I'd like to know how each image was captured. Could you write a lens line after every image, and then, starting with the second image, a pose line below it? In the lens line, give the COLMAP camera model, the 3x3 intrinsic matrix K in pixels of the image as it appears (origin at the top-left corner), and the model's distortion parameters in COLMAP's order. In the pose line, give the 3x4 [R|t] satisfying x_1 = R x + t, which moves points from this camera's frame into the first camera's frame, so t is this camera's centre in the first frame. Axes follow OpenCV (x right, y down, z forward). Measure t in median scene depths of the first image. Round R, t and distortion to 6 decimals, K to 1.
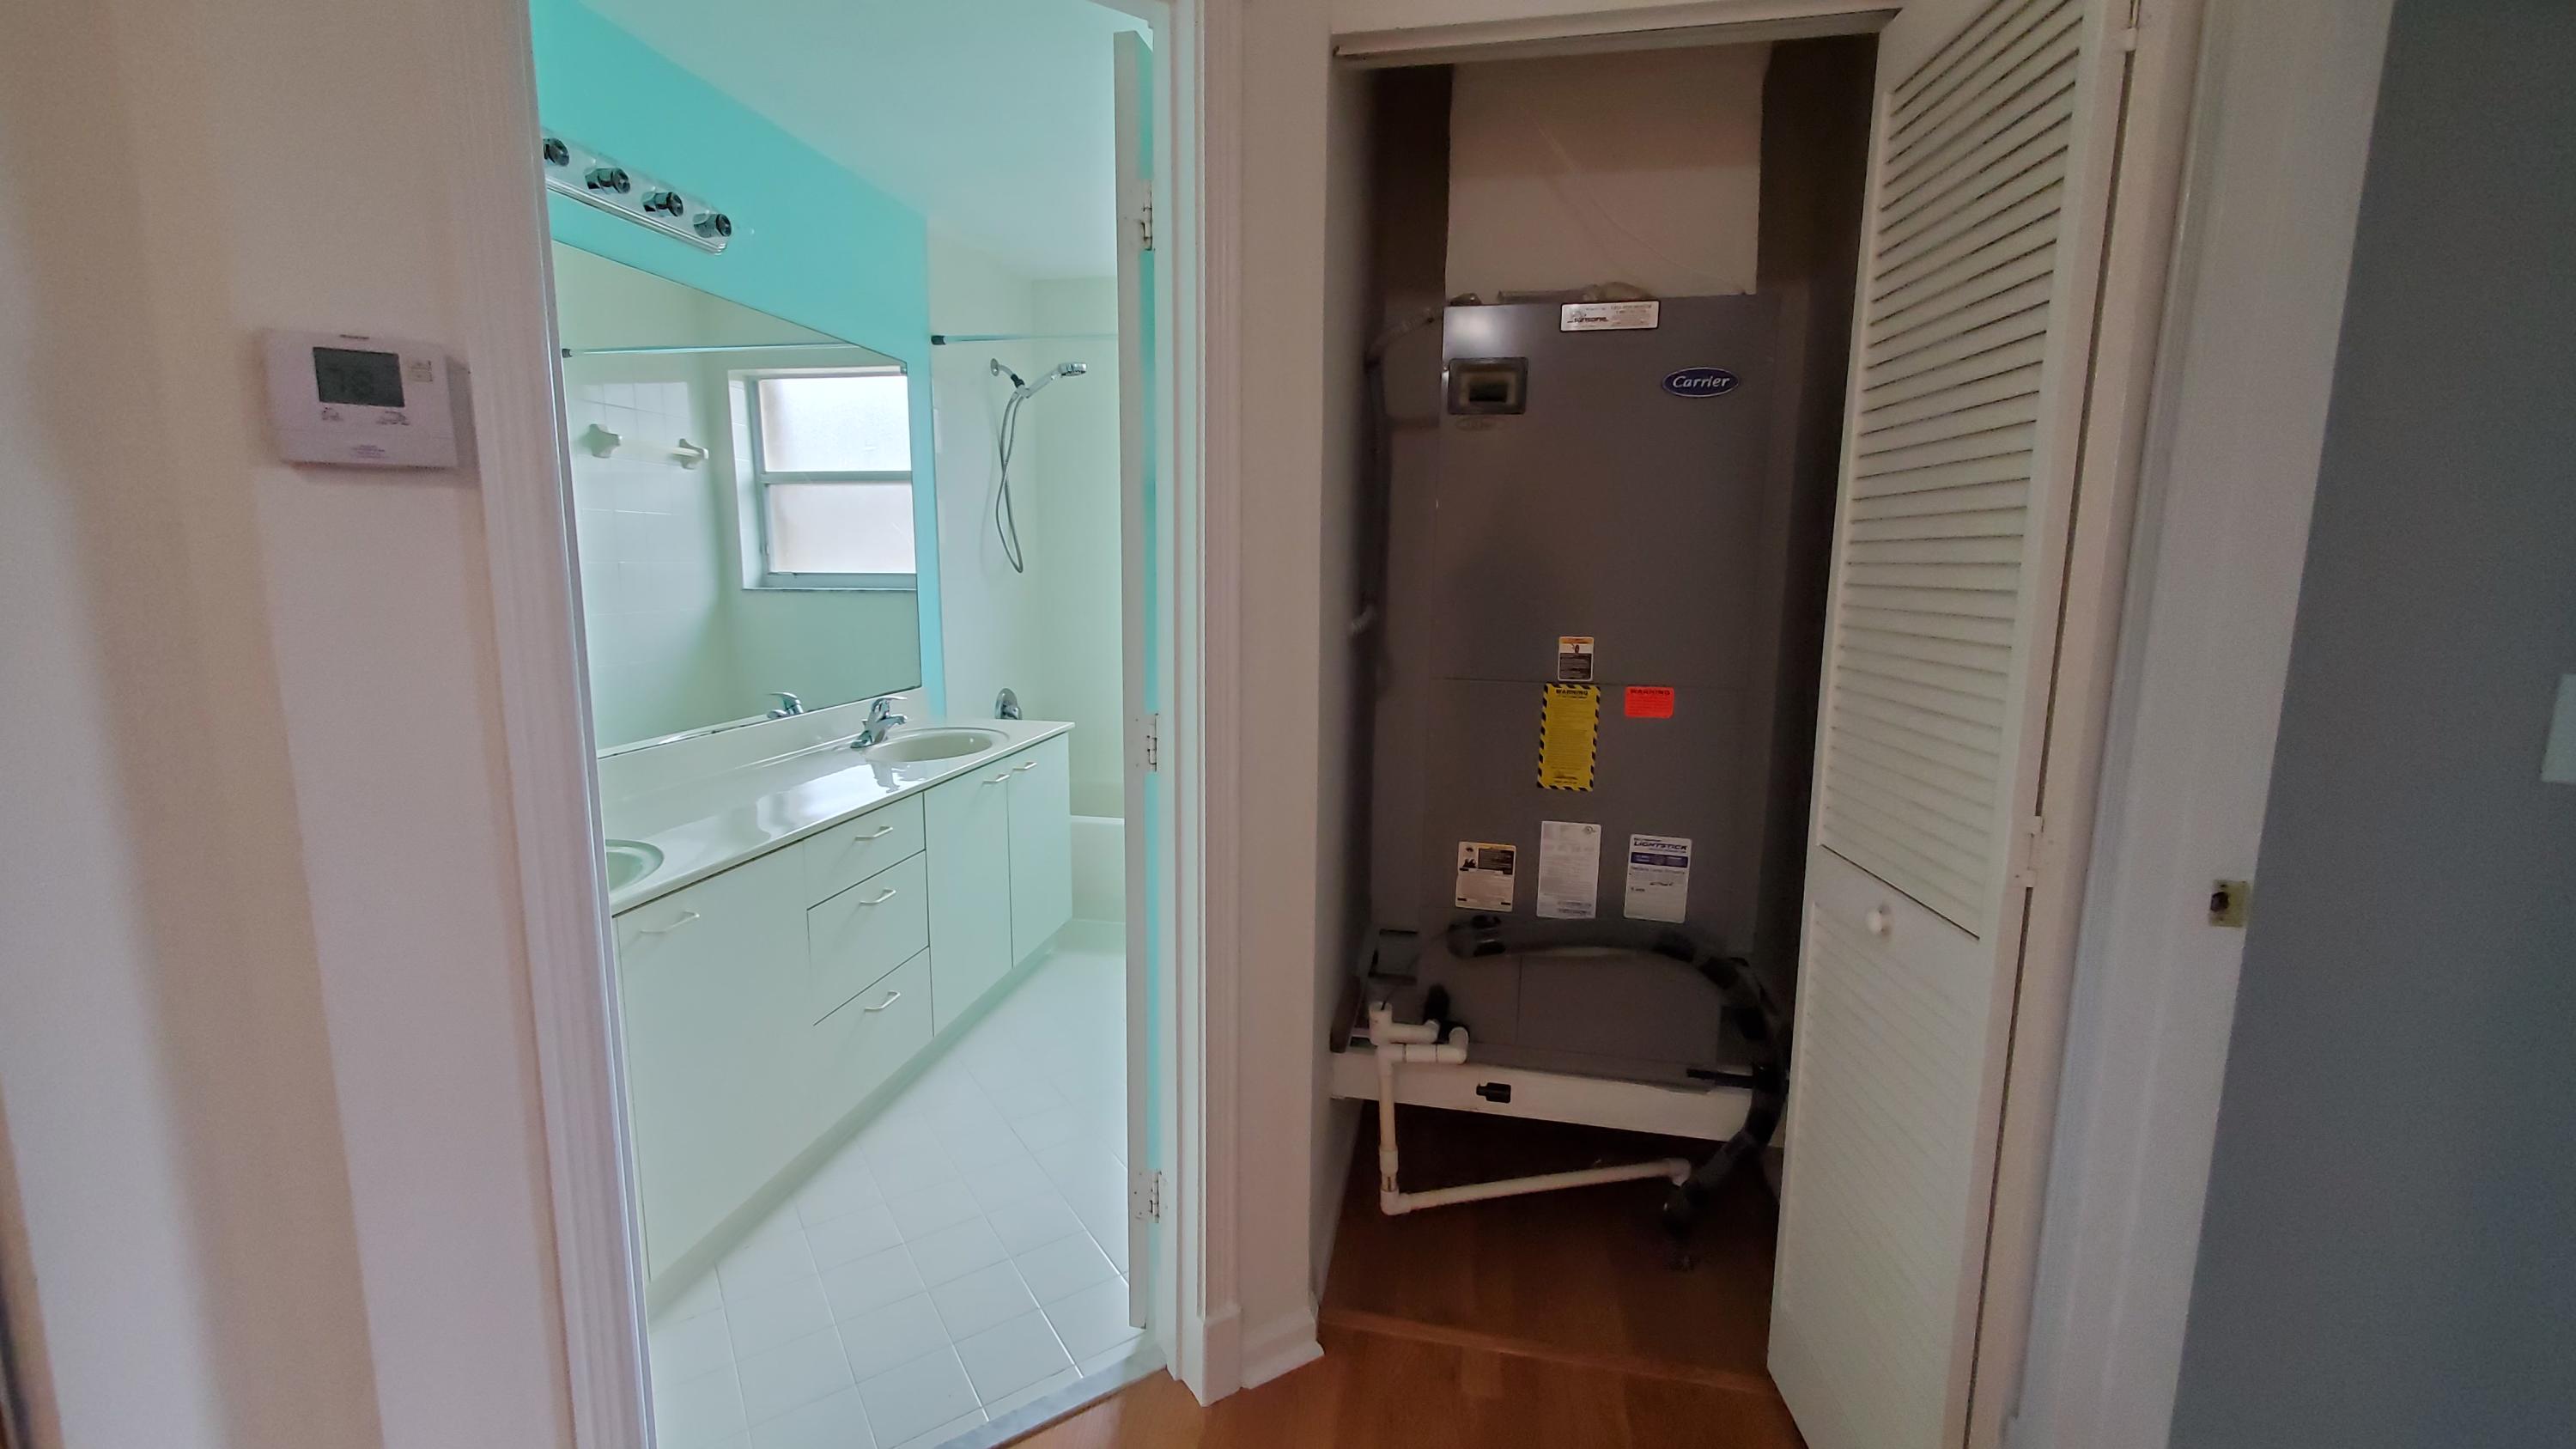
lens RADIAL K [[1027.2, 0, 1288.0], [0, 1027.2, 724.5], [0, 0, 1]] dist [-0.000670, -0.000170]
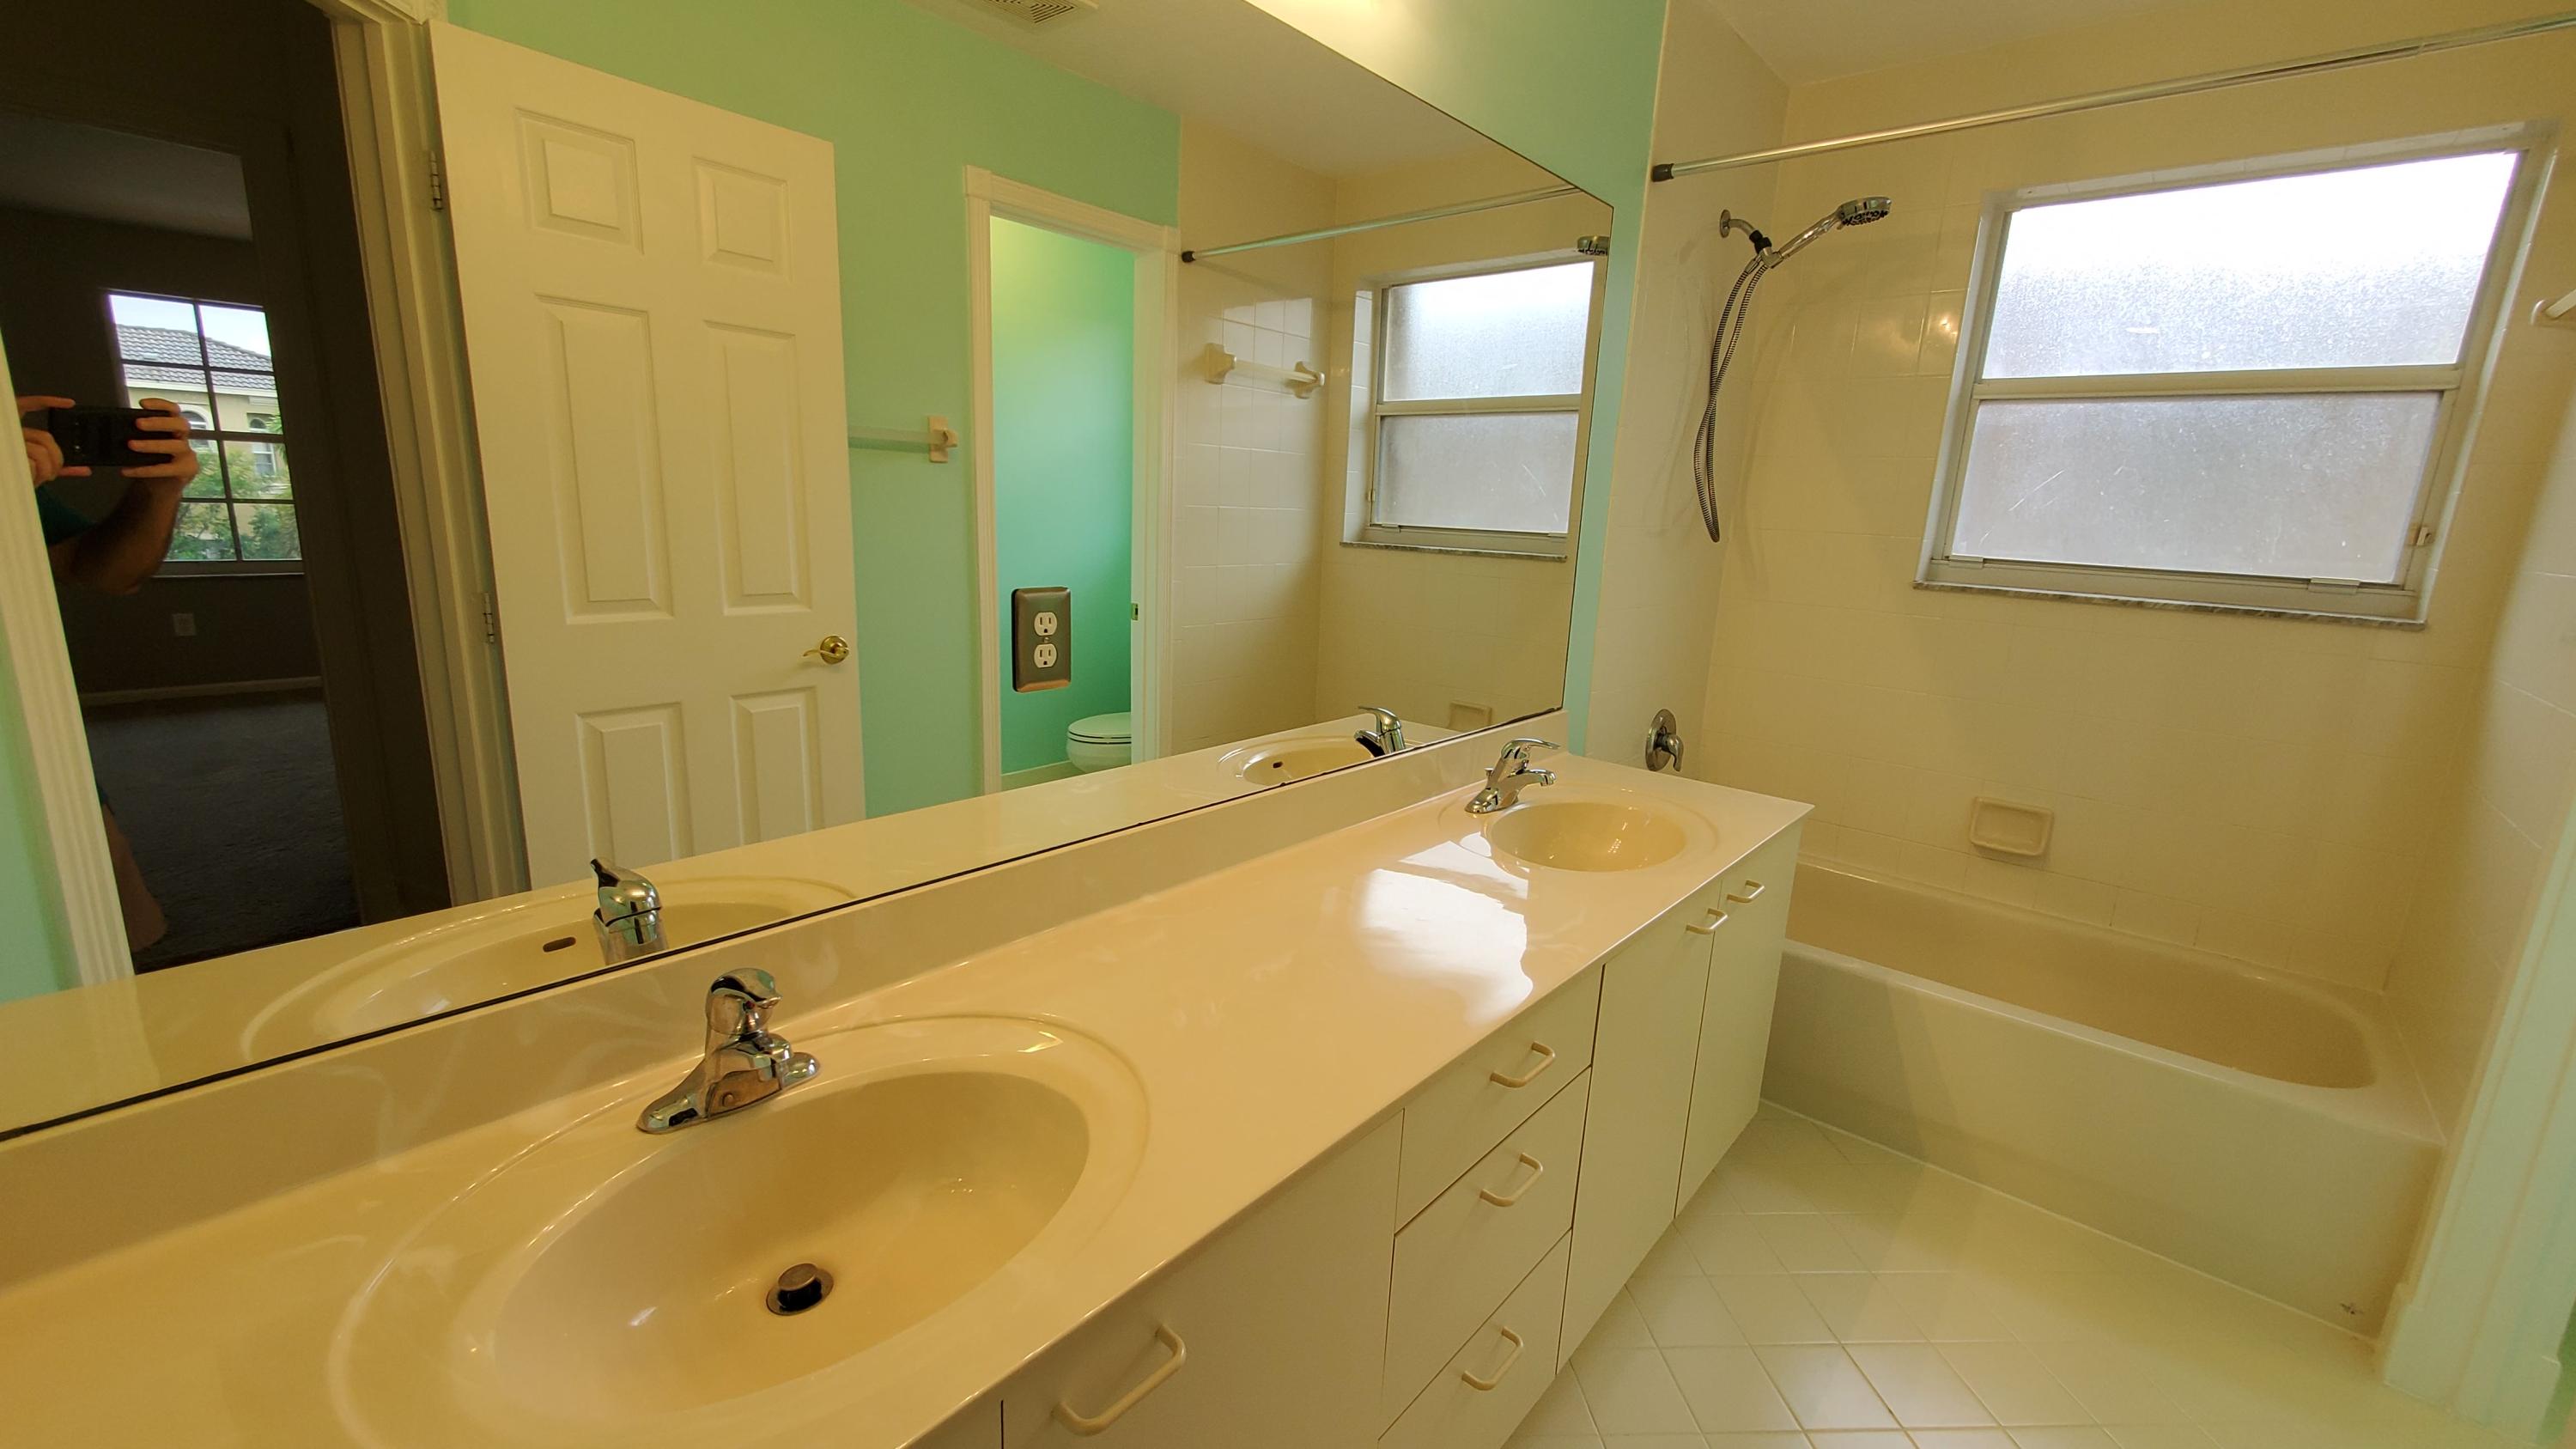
lens RADIAL K [[1027.2, 0, 1288.0], [0, 1027.2, 724.5], [0, 0, 1]] dist [-0.000670, -0.000170]
pose [[0.859929, 0.134487, -0.492377, -0.141926], [-0.112027, 0.990871, 0.074993, -0.044829], [0.497968, -0.009329, 0.867145, 0.260283]]
